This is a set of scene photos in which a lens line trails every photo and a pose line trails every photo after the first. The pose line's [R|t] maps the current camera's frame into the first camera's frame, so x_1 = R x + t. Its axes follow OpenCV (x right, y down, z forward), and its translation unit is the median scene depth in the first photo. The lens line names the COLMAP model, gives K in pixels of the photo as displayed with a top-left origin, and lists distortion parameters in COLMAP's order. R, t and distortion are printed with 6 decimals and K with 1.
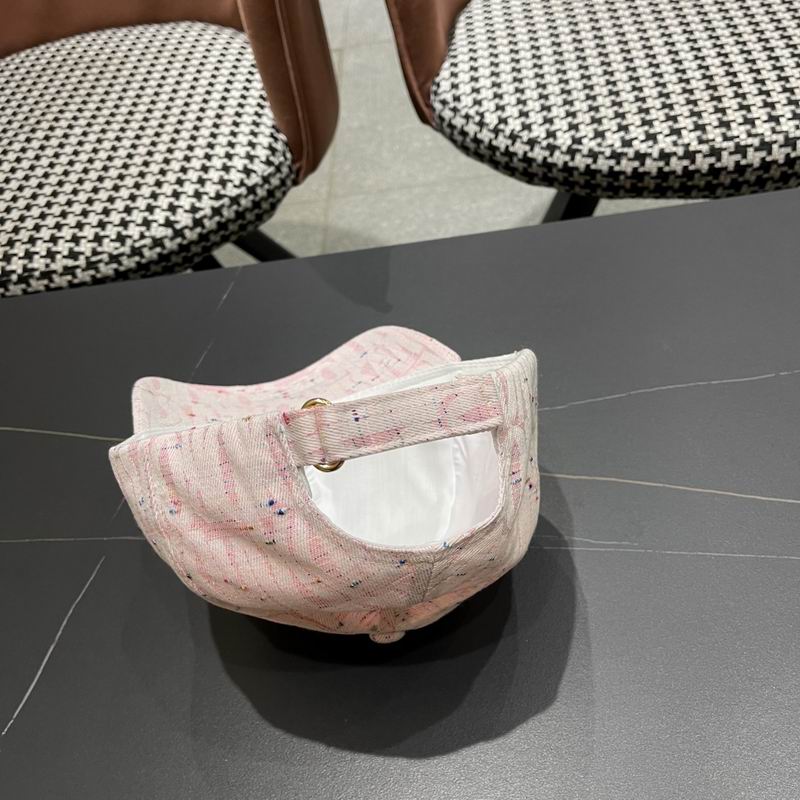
lens RADIAL K [[837.8, 0, 413.2], [0, 837.8, 409.8], [0, 0, 1]] dist [0.021635, 0.000000]
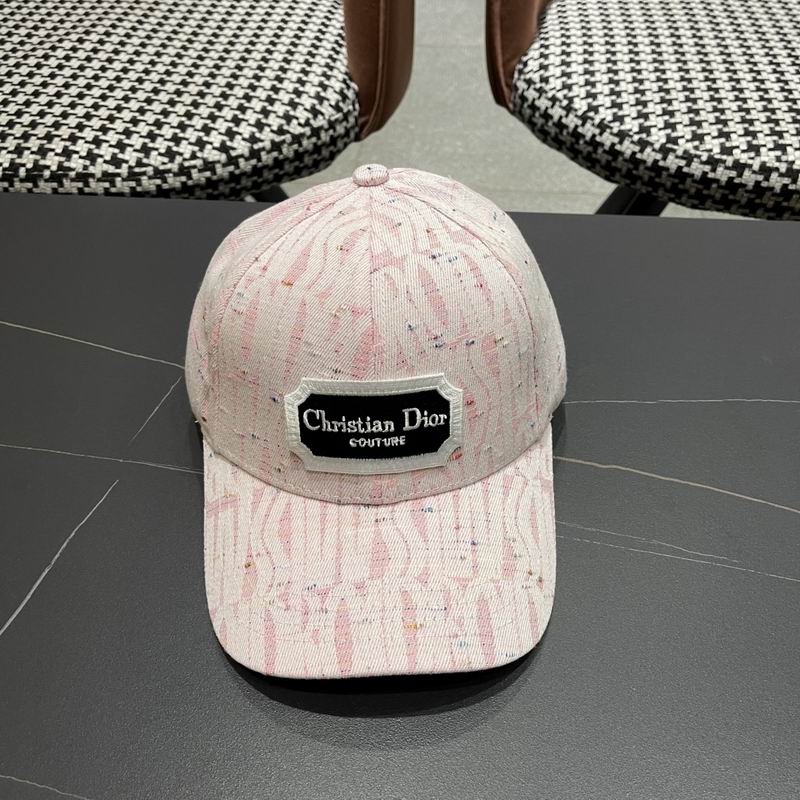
lens RADIAL K [[837.8, 0, 398.0], [0, 837.8, 399.0], [0, 0, 1]] dist [0.021635, 0.000000]
pose [[0.984503, 0.170794, 0.039792, -0.091475], [-0.168895, 0.984512, -0.047022, 0.058934], [-0.047206, 0.039573, 0.998101, 0.080990]]
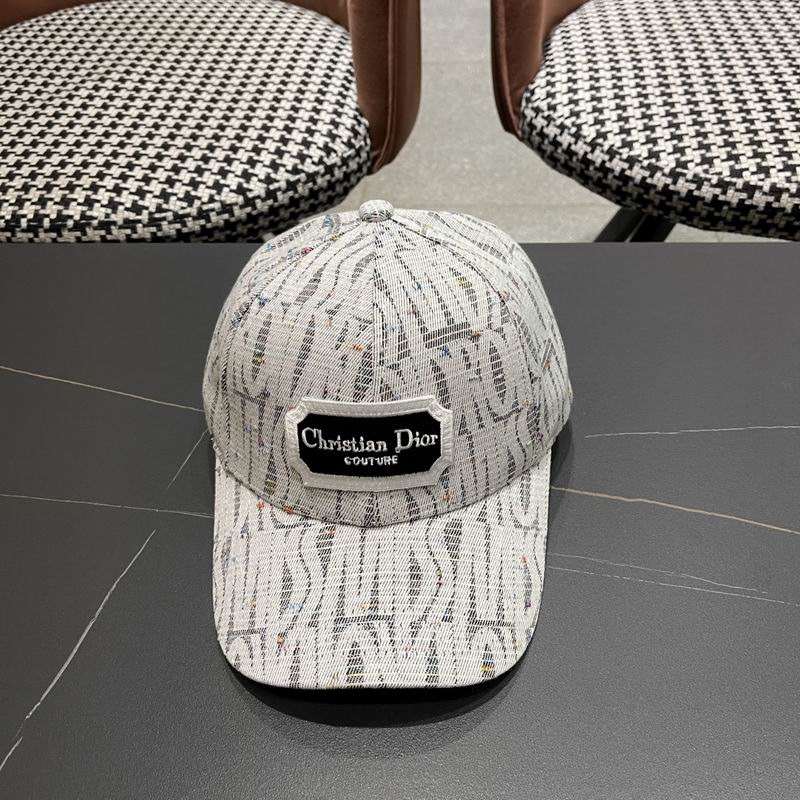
lens RADIAL K [[837.8, 0, 396.5], [0, 837.8, 398.4], [0, 0, 1]] dist [0.021635, 0.000000]
pose [[0.990640, 0.134704, 0.022054, -0.105993], [-0.133383, 0.989635, -0.053212, 0.034917], [-0.028994, 0.049772, 0.998340, 0.066746]]
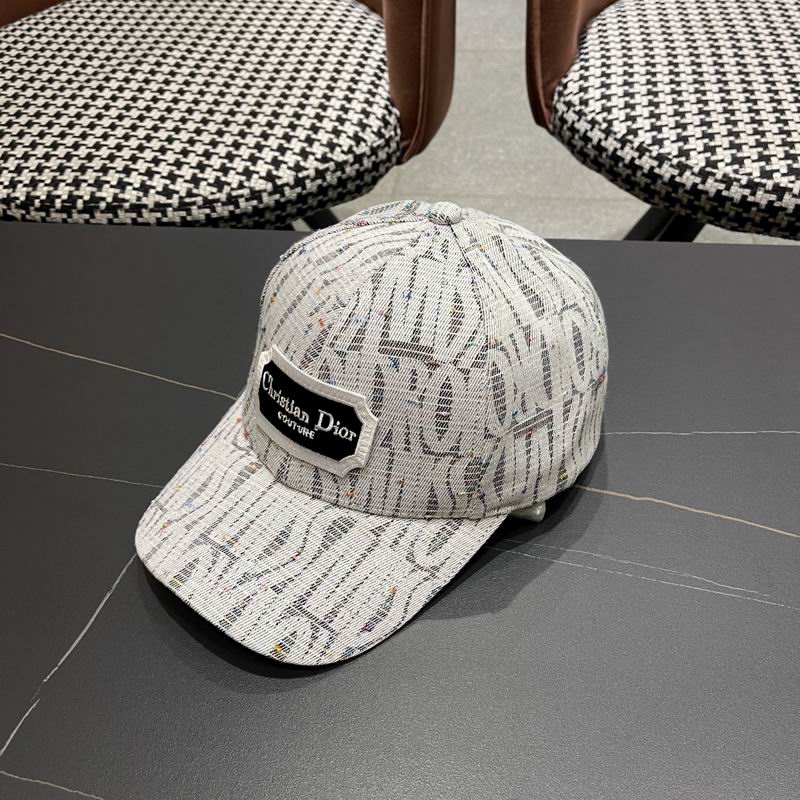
lens RADIAL K [[837.8, 0, 397.2], [0, 837.8, 406.9], [0, 0, 1]] dist [0.021635, 0.000000]
pose [[0.985098, 0.171808, -0.007957, -0.095269], [-0.171951, 0.984822, -0.023650, 0.031644], [0.003773, 0.024665, 0.999689, 0.054372]]
